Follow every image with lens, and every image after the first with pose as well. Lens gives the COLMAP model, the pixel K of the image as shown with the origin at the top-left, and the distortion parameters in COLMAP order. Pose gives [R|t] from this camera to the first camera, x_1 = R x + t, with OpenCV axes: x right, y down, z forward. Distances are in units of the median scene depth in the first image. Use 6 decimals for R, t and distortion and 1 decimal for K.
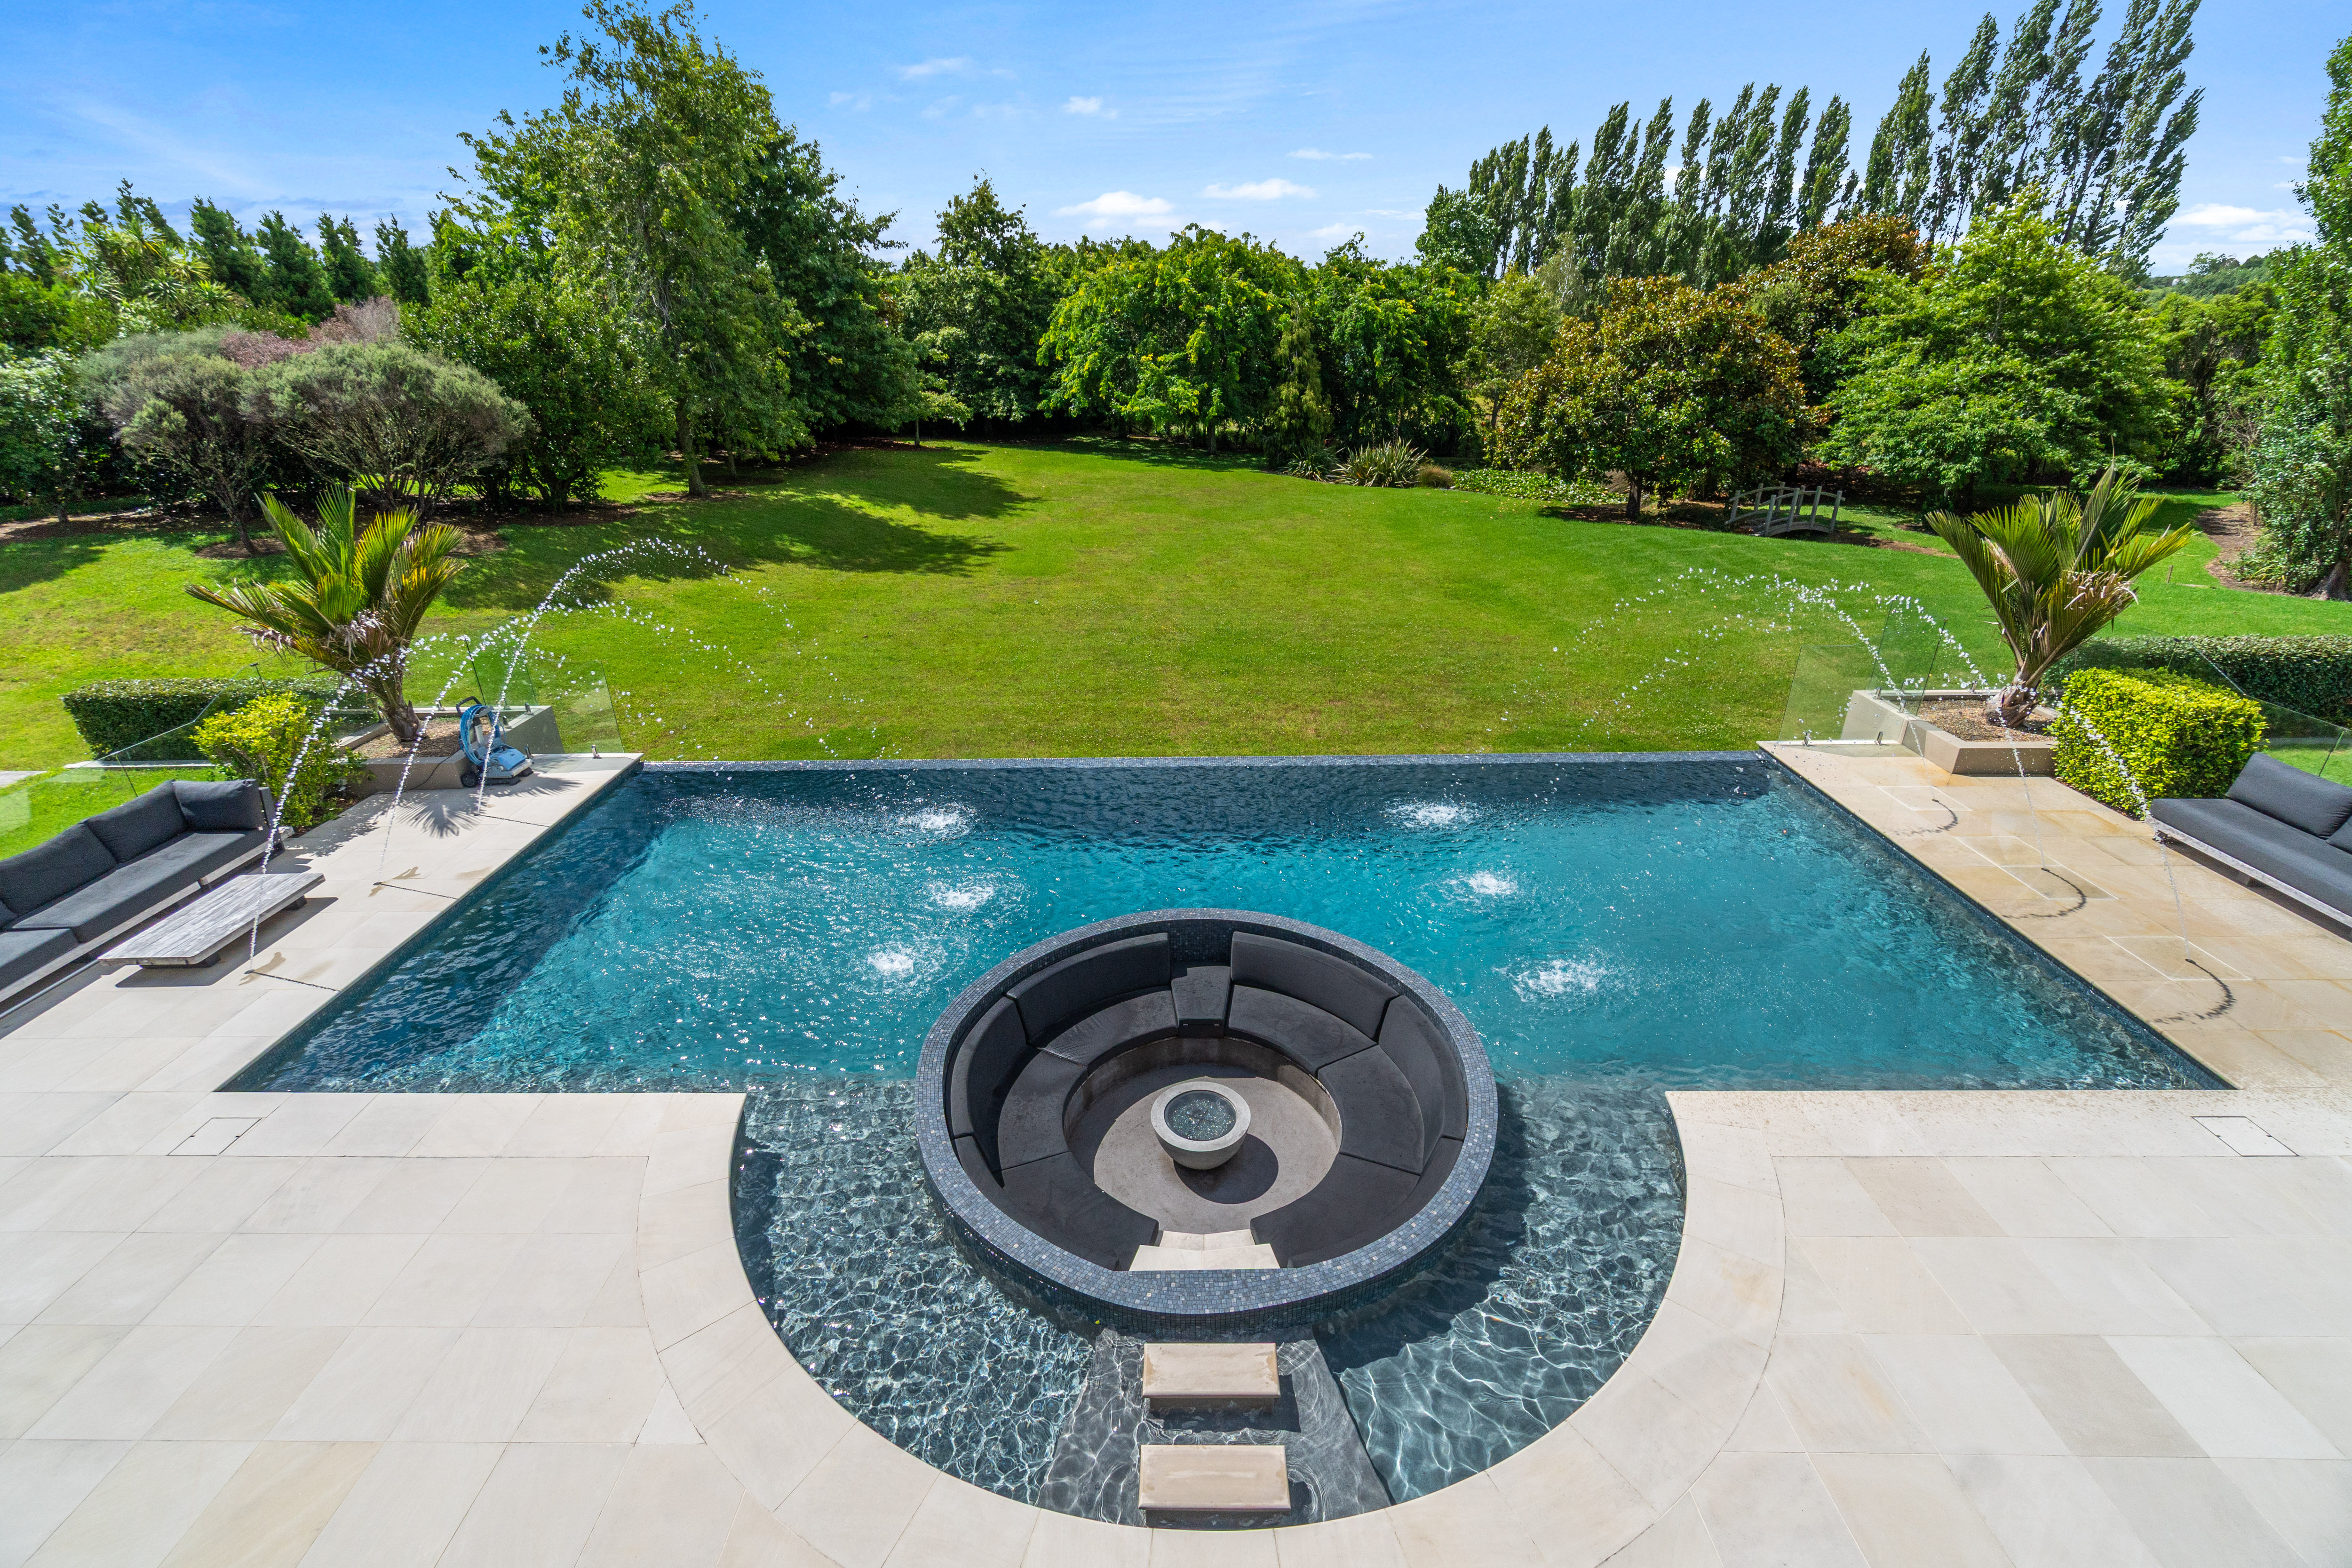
lens RADIAL K [[1020.9, 0, 1180.2], [0, 1020.9, 761.1], [0, 0, 1]] dist [-0.001741, 0.000559]
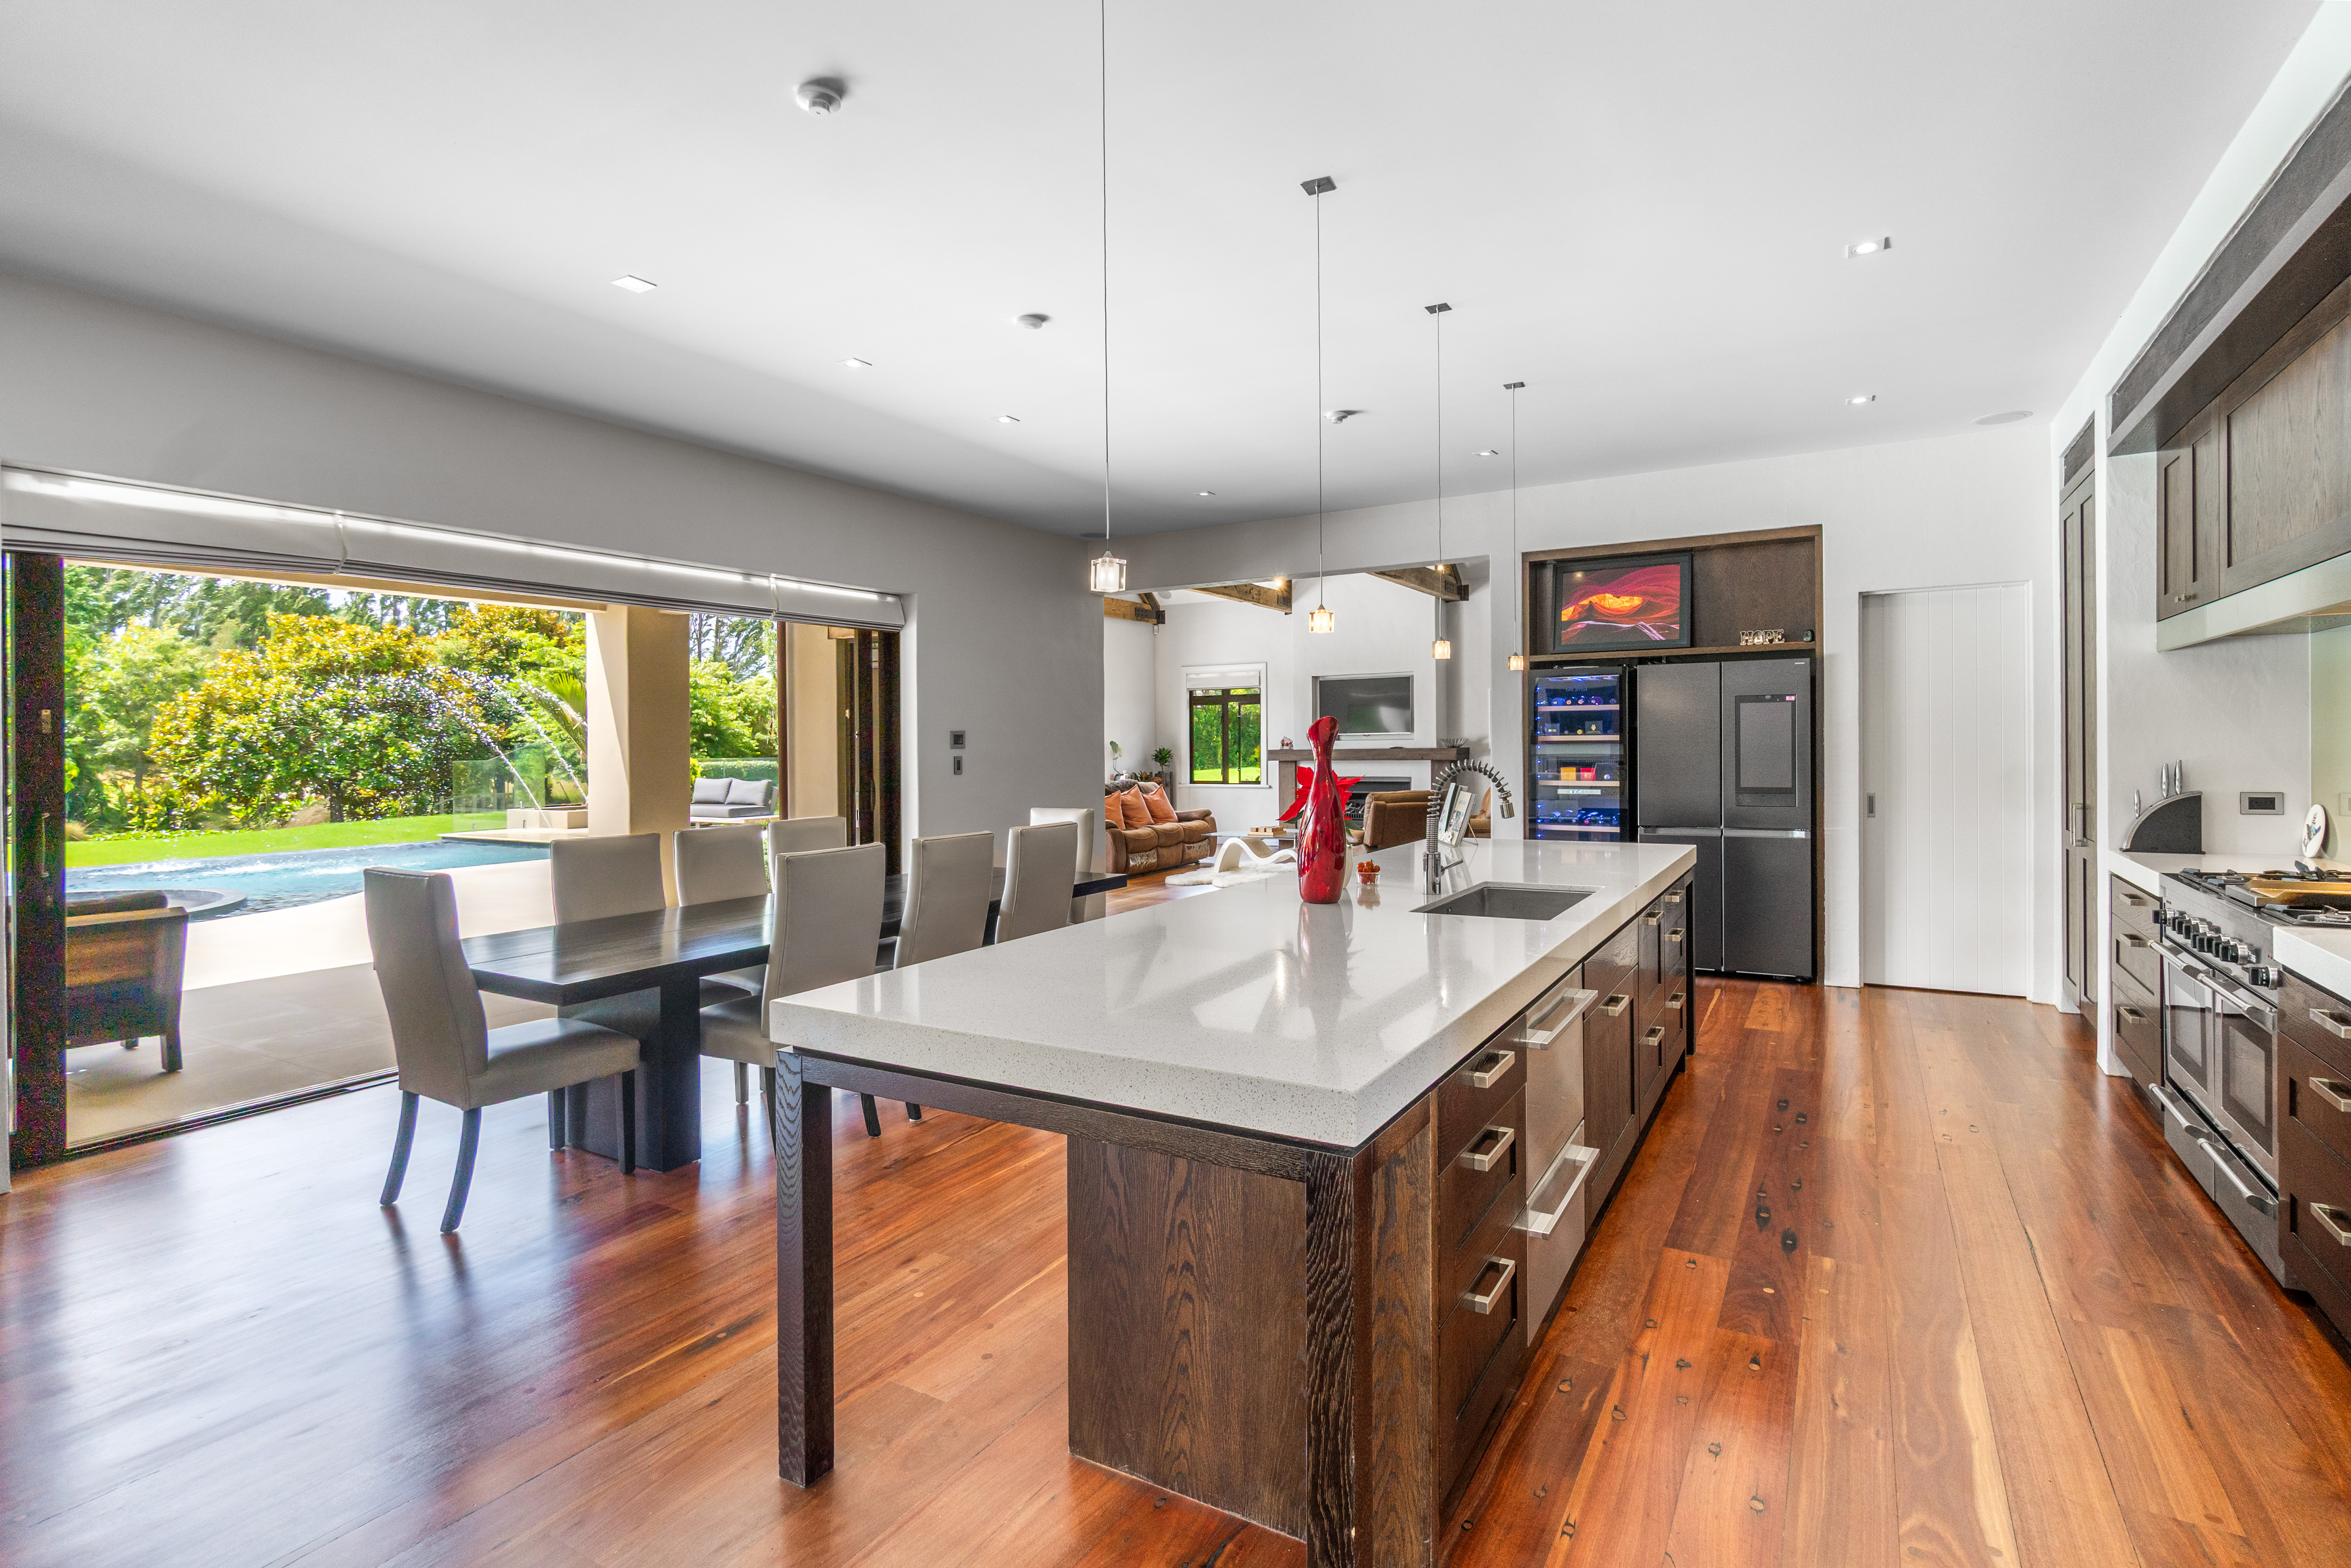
lens RADIAL K [[1124.7, 0, 1180.0], [0, 1124.7, 766.0], [0, 0, 1]] dist [0.002353, -0.000655]
pose [[0.507756, -0.008444, 0.861459, -0.066856], [0.337344, 0.922050, -0.189798, 0.138975], [-0.792706, 0.386979, 0.471025, -0.150251]]
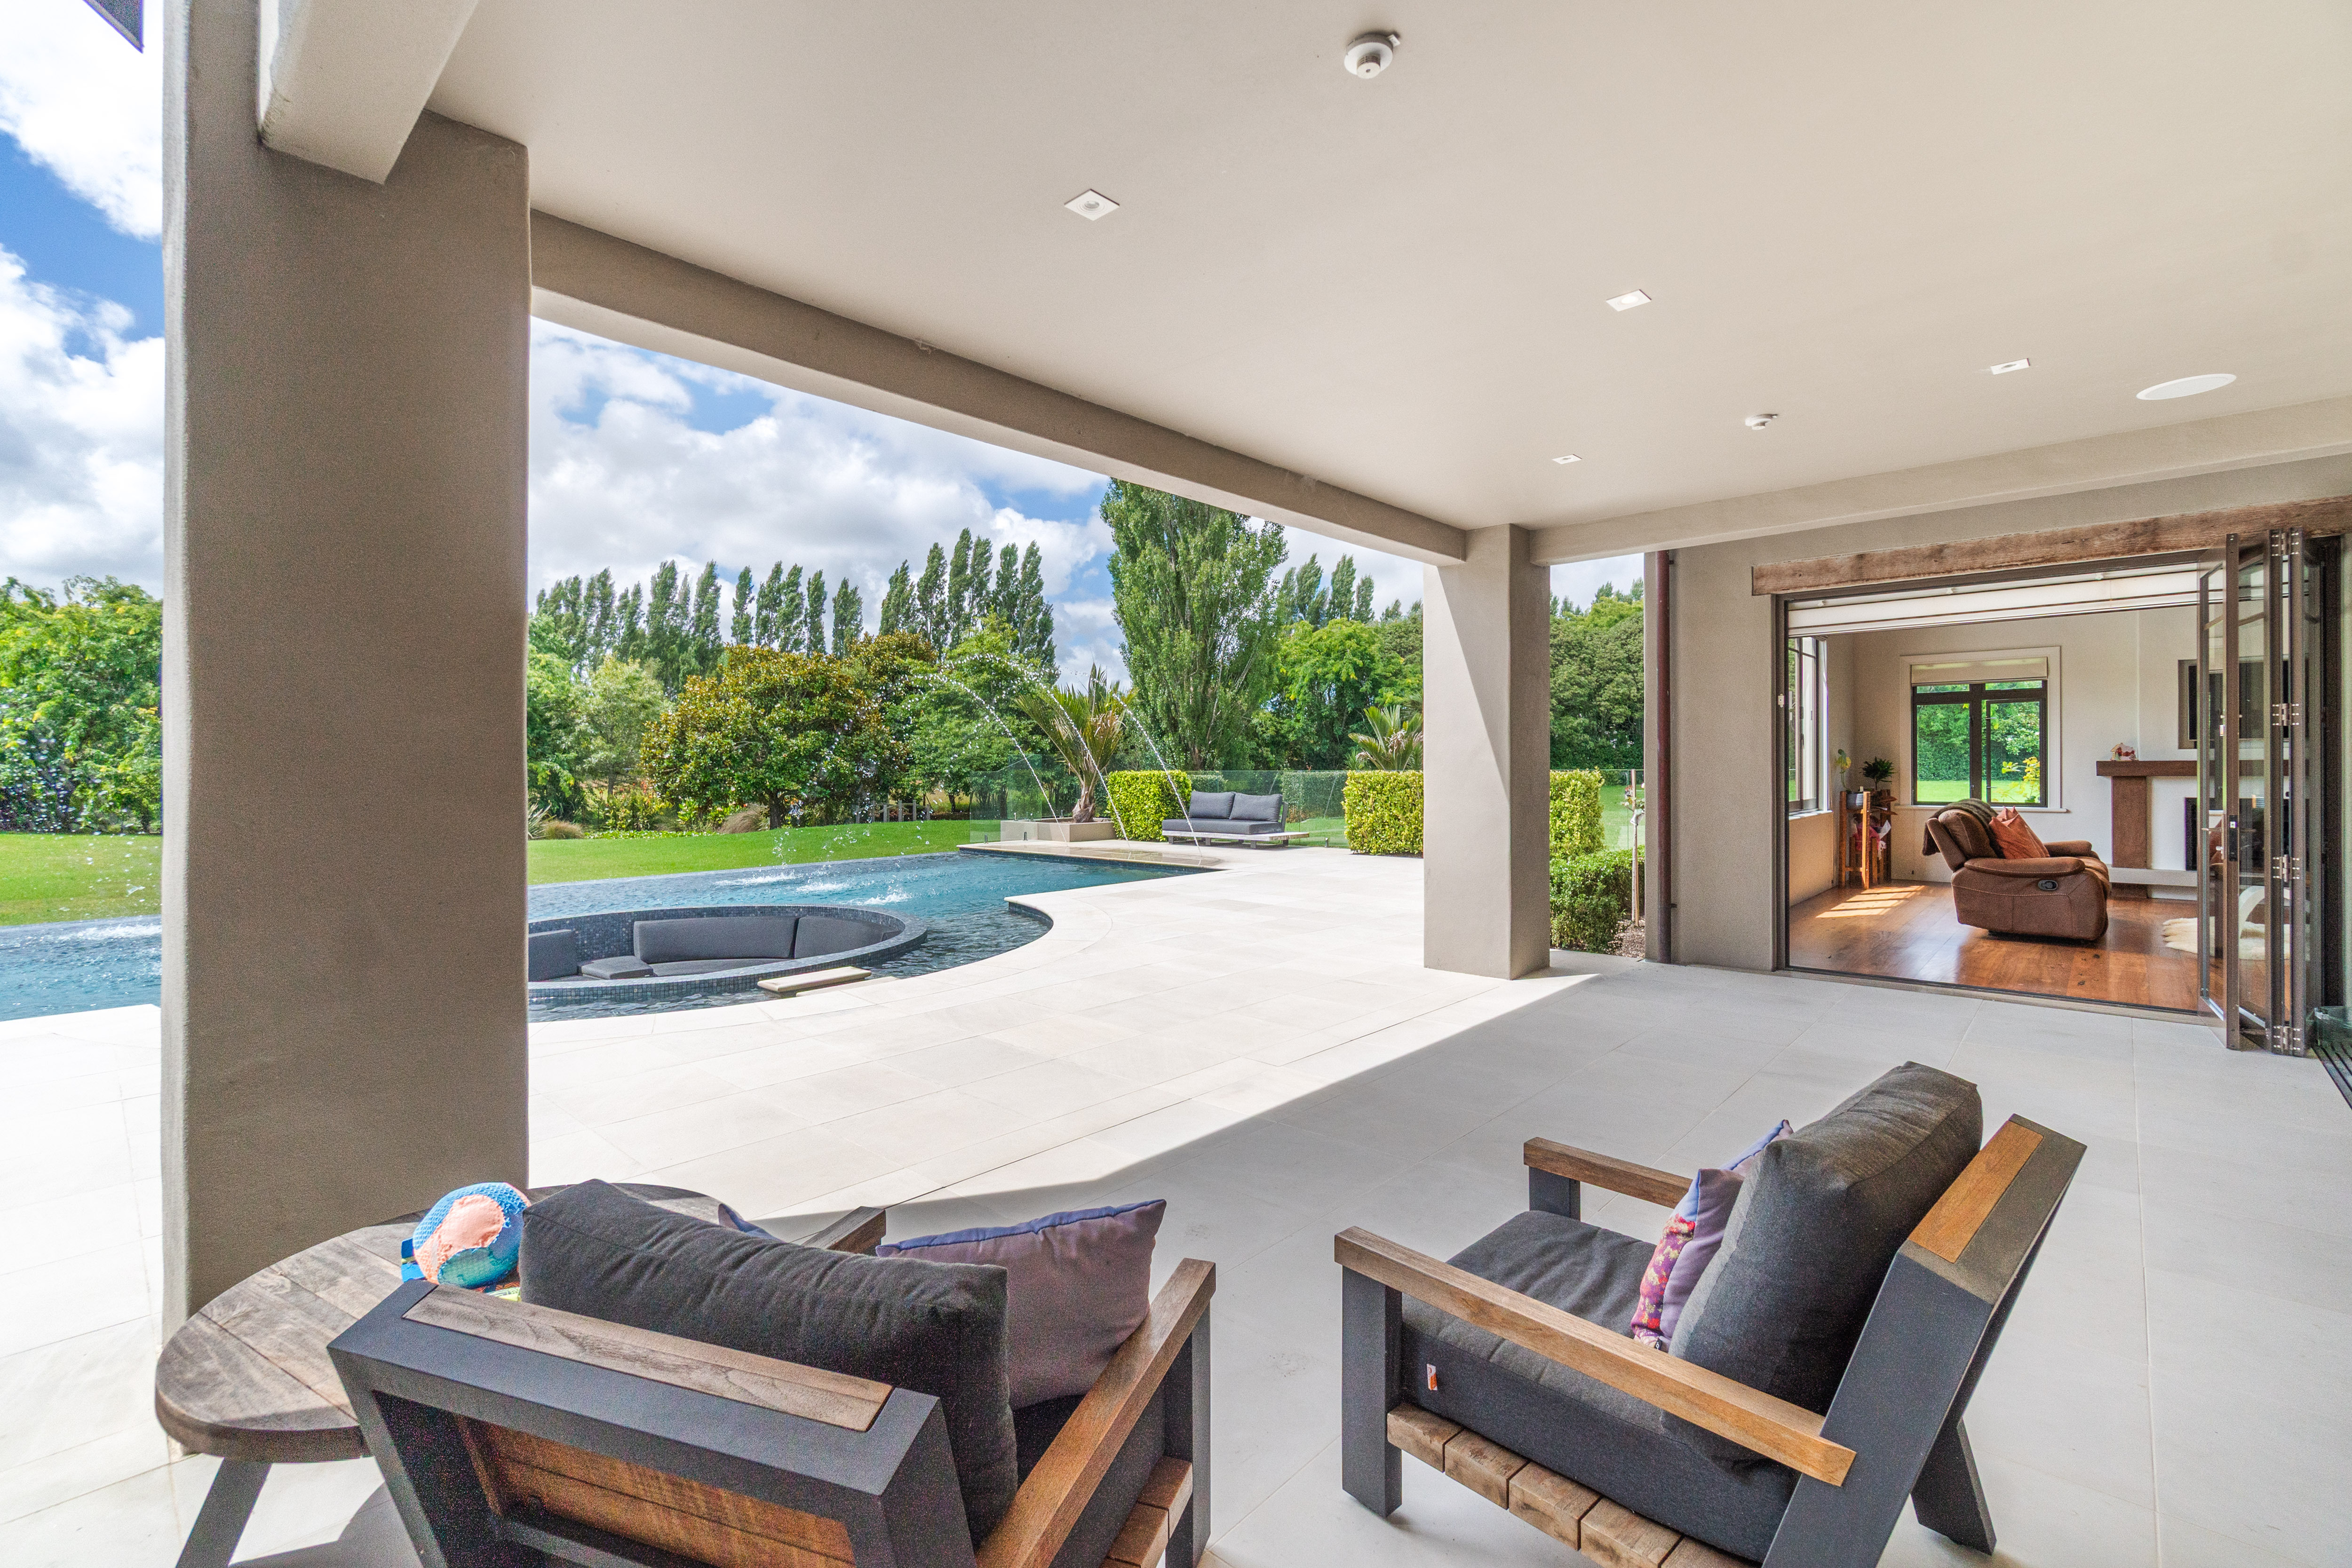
lens RADIAL K [[1020.8, 0, 1169.4], [0, 1020.8, 769.2], [0, 0, 1]] dist [-0.001741, 0.000559]
pose [[0.680379, 0.005570, 0.732840, -0.070221], [0.282127, 0.920913, -0.268931, 0.090448], [-0.676379, 0.389729, 0.624998, -0.031704]]
